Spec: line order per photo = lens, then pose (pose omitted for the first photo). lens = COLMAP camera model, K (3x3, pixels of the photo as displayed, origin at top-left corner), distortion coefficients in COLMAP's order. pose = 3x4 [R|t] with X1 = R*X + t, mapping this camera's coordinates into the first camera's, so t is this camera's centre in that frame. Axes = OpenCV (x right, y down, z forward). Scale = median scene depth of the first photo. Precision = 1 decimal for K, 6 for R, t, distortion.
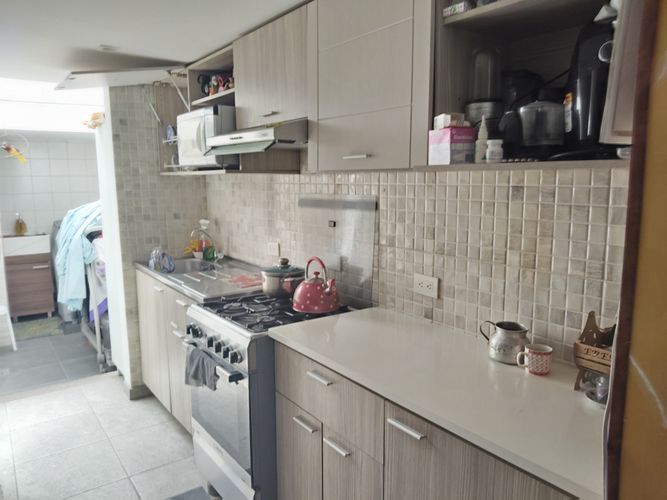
lens RADIAL K [[492.9, 0, 334.4], [0, 492.9, 247.7], [0, 0, 1]] dist [0.010365, -0.026422]
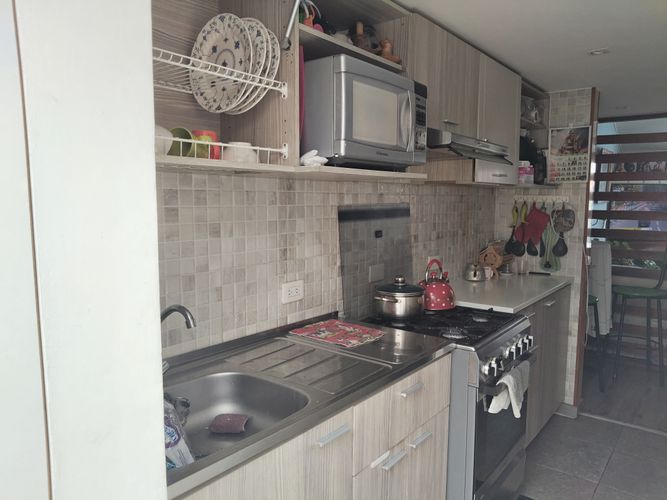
lens RADIAL K [[492.9, 0, 335.8], [0, 492.9, 253.0], [0, 0, 1]] dist [0.010365, -0.026422]
pose [[-0.295093, -0.100210, 0.950199, -1.191096], [0.128688, 0.981255, 0.143451, -0.210616], [-0.946763, 0.164611, -0.276666, 1.730965]]
